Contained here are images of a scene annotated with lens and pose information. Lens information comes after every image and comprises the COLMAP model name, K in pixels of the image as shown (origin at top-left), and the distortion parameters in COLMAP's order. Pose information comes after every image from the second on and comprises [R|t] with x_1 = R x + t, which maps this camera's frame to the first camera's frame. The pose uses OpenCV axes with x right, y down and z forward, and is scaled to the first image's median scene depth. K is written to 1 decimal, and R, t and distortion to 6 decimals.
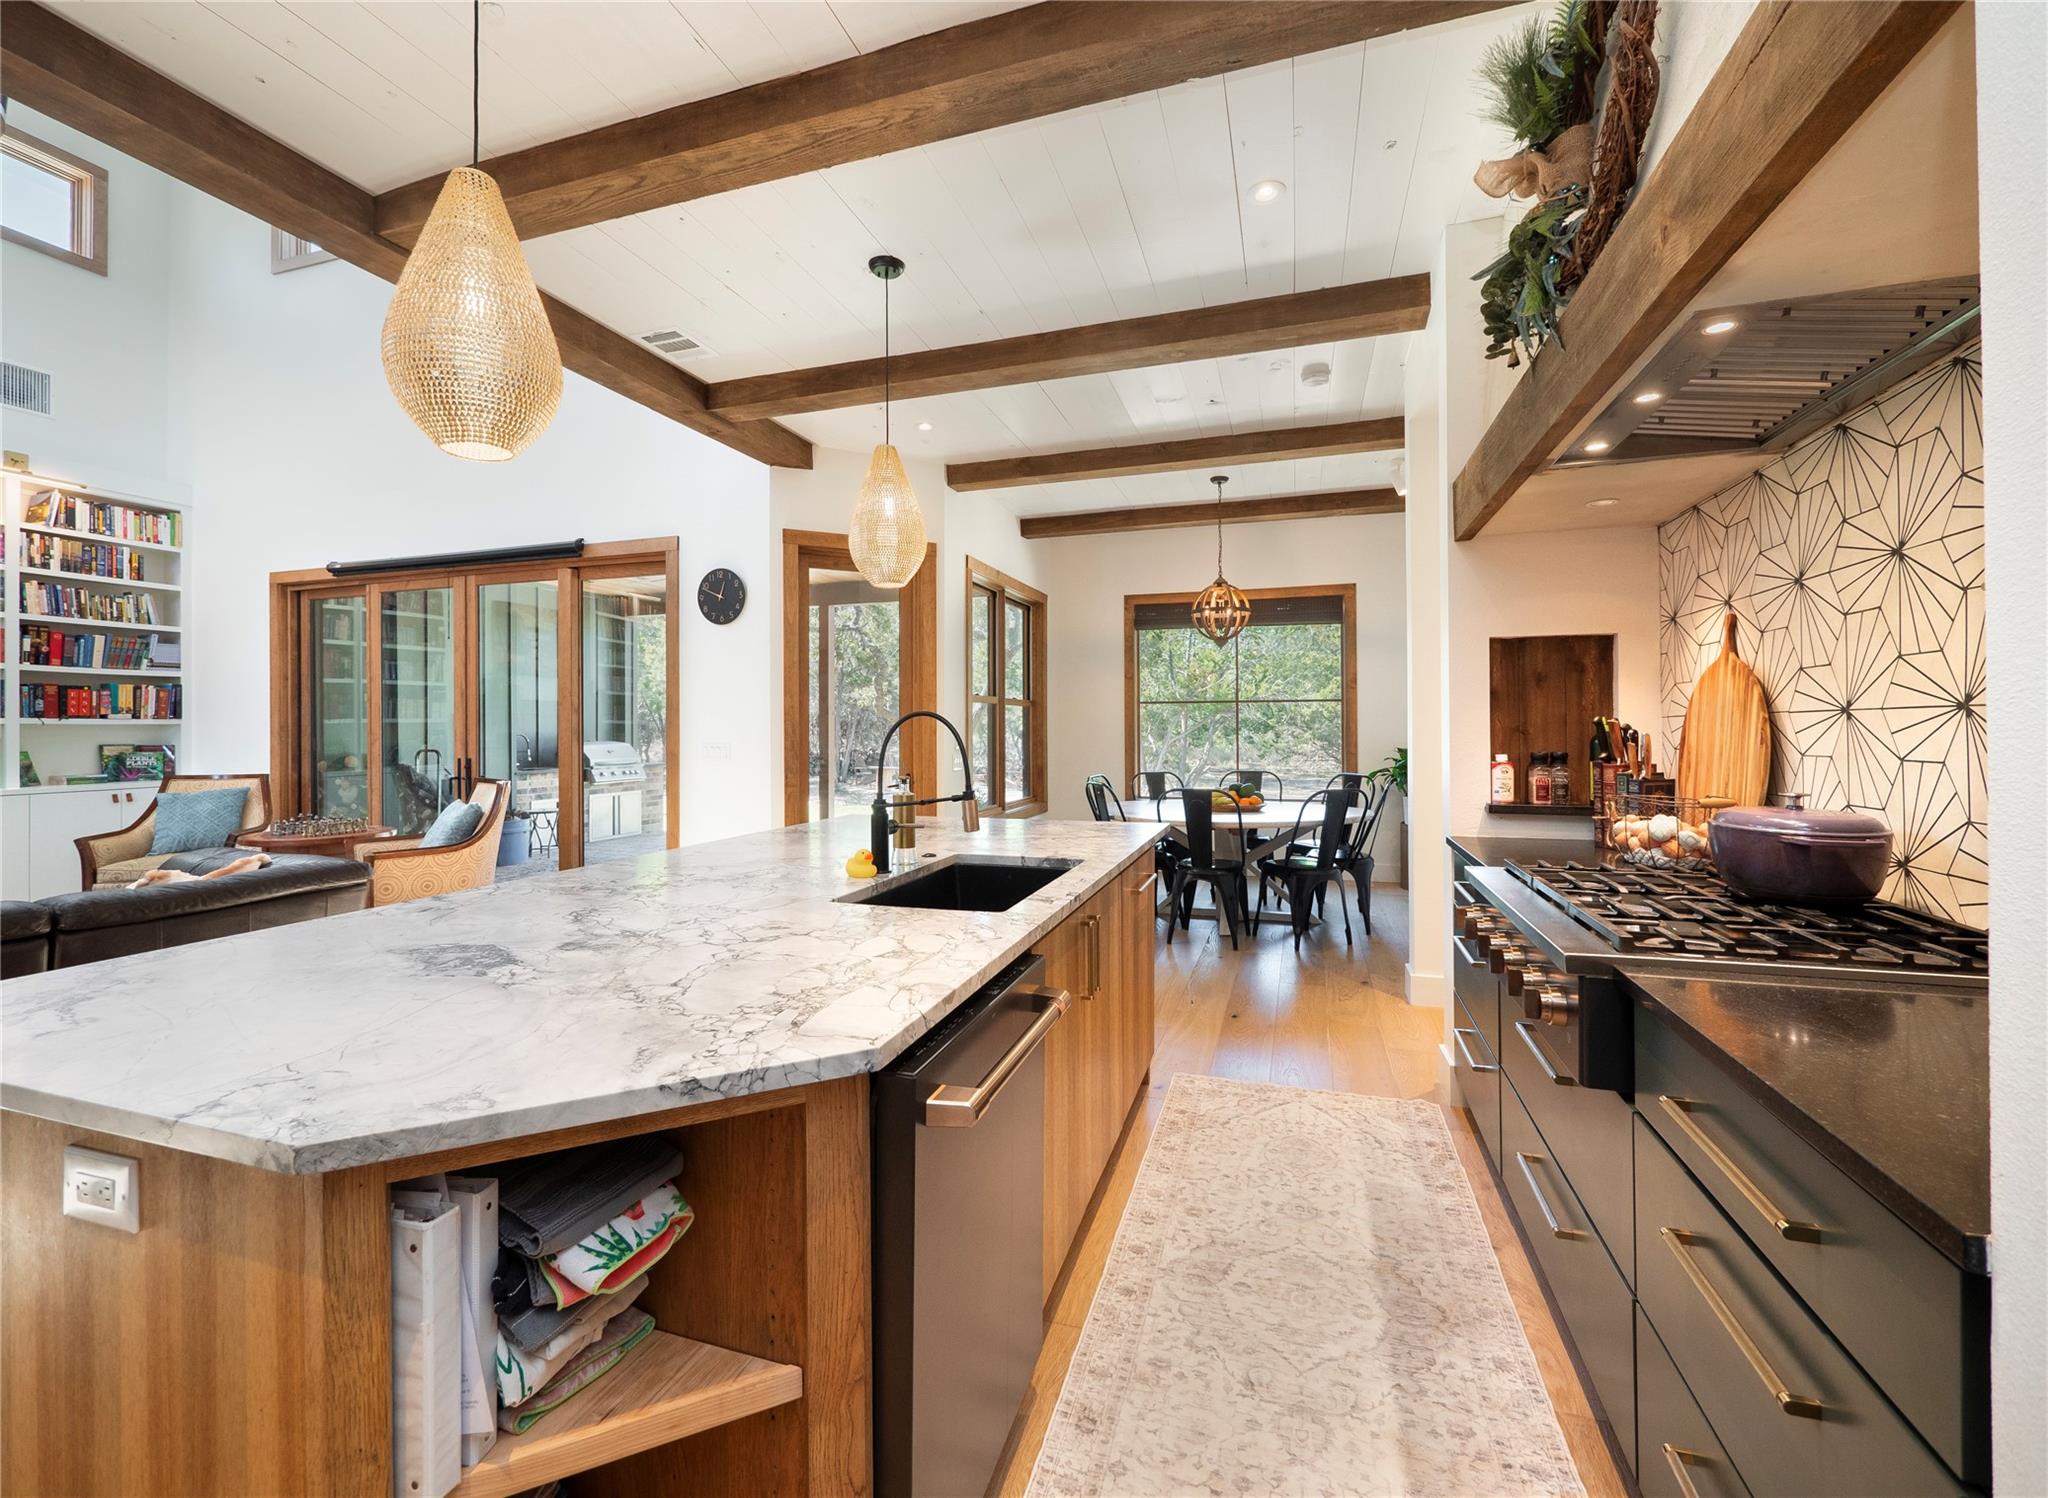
lens RADIAL K [[835.8, 0, 1022.2], [0, 835.8, 722.0], [0, 0, 1]] dist [-0.000402, -0.000053]
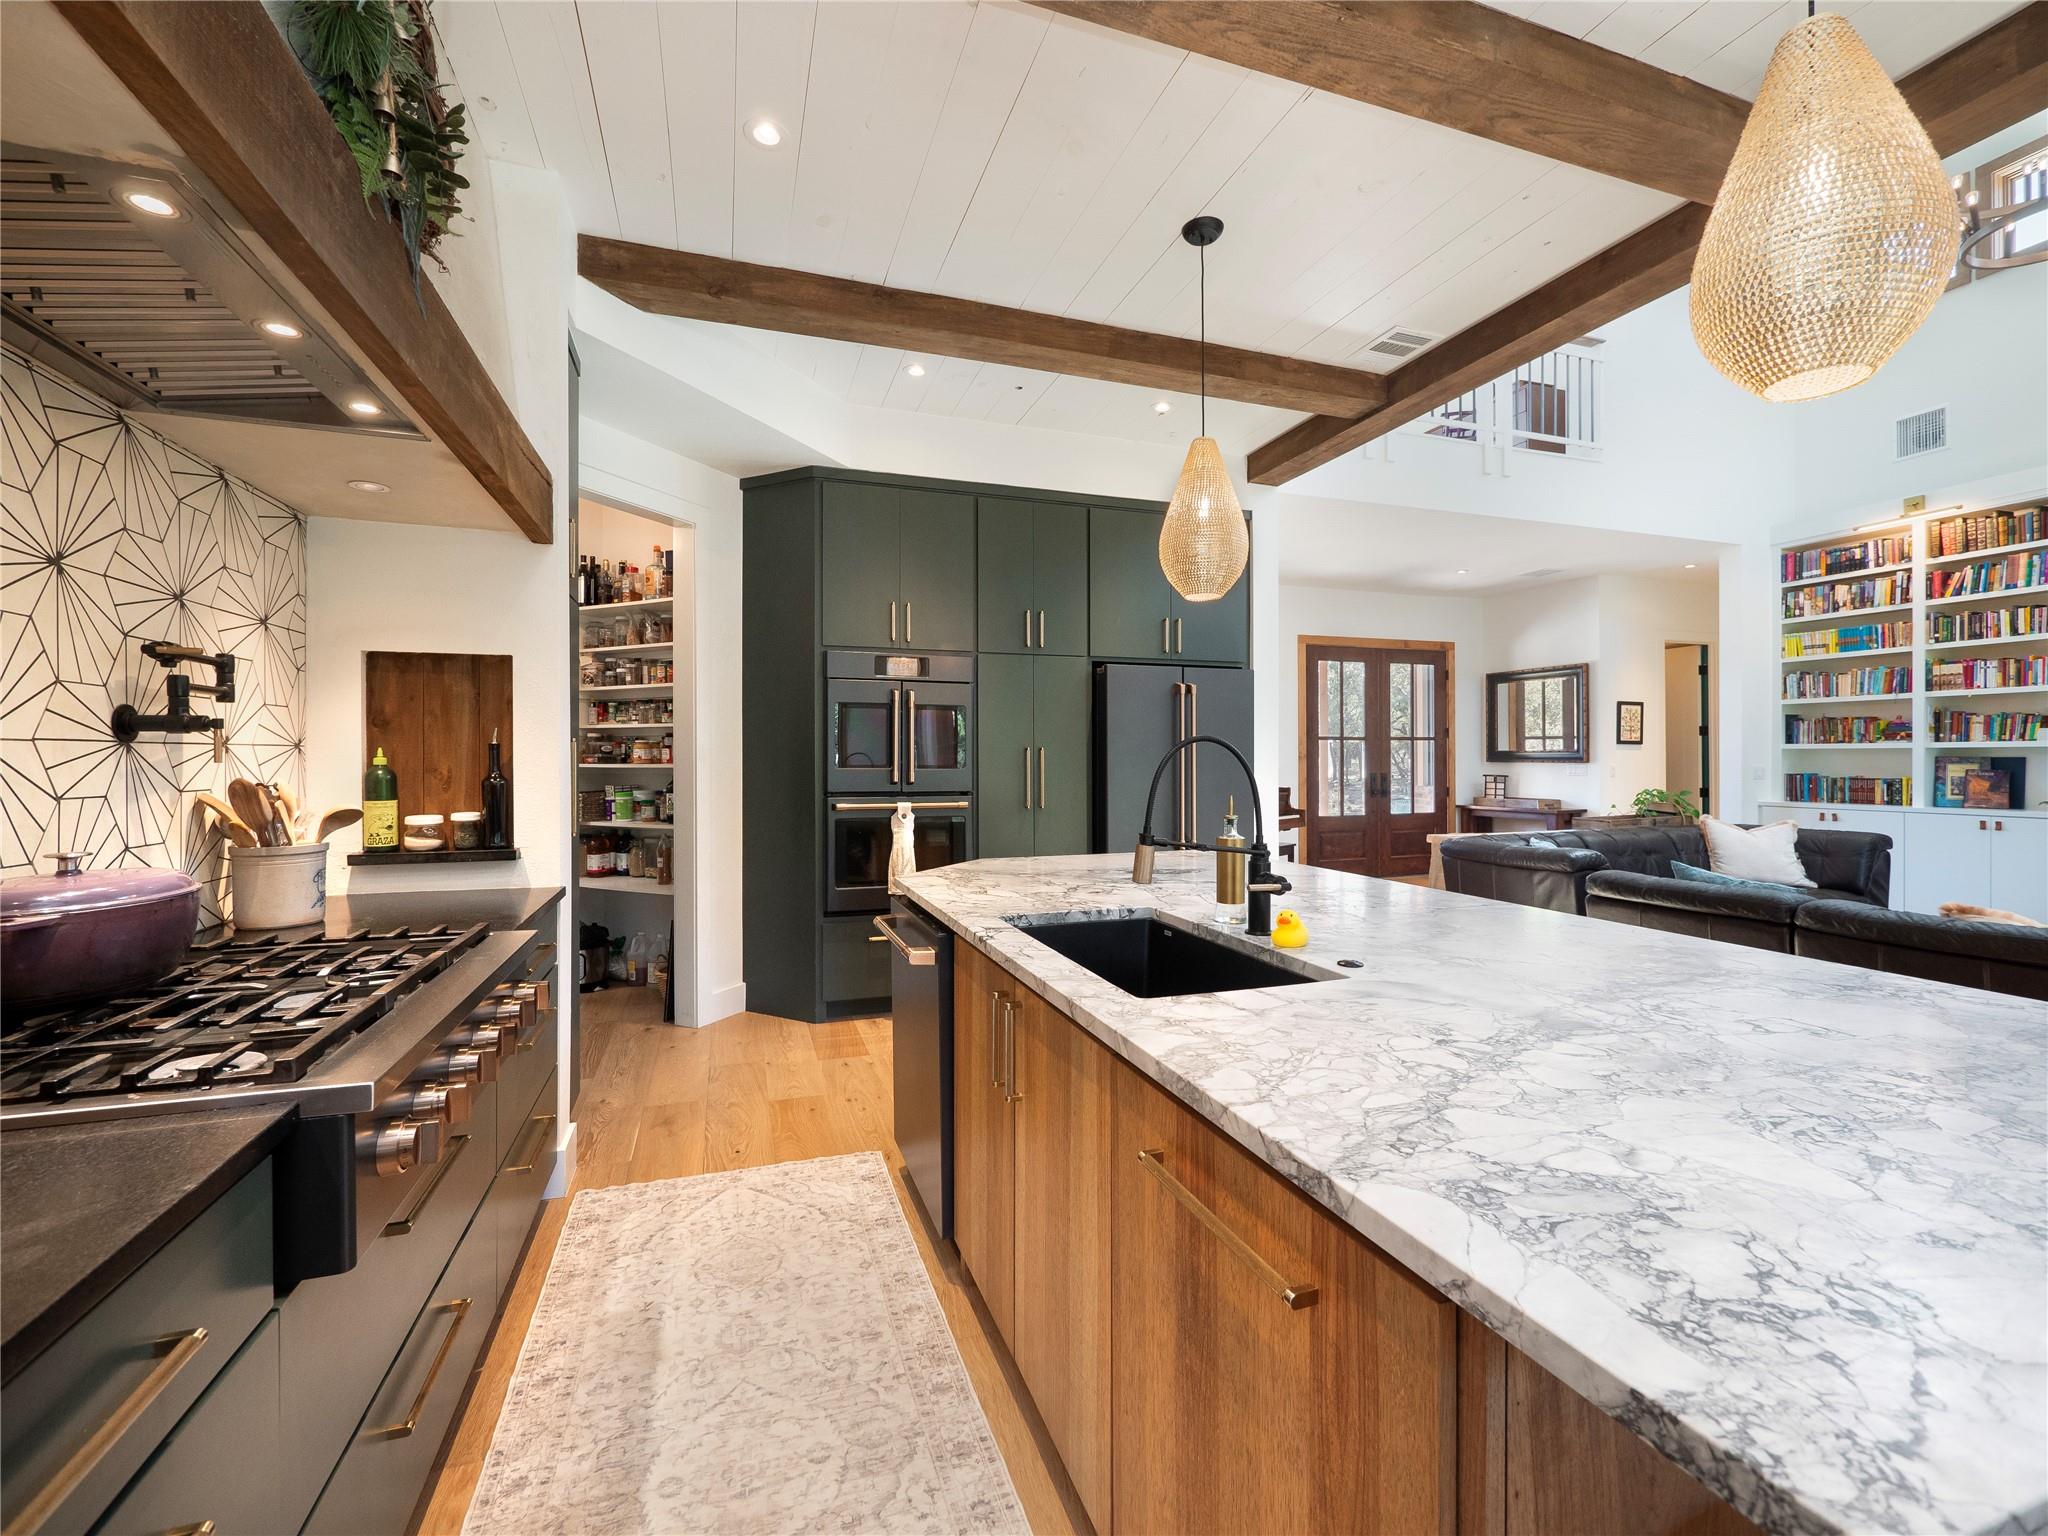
lens RADIAL K [[881.7, 0, 1024.0], [0, 881.7, 768.0], [0, 0, 1]] dist [-0.000349, -0.000025]
pose [[-0.797847, 0.013063, -0.602718, 0.744221], [0.009684, 0.999914, 0.008852, 0.013653], [0.602782, 0.001226, -0.797905, 2.195057]]
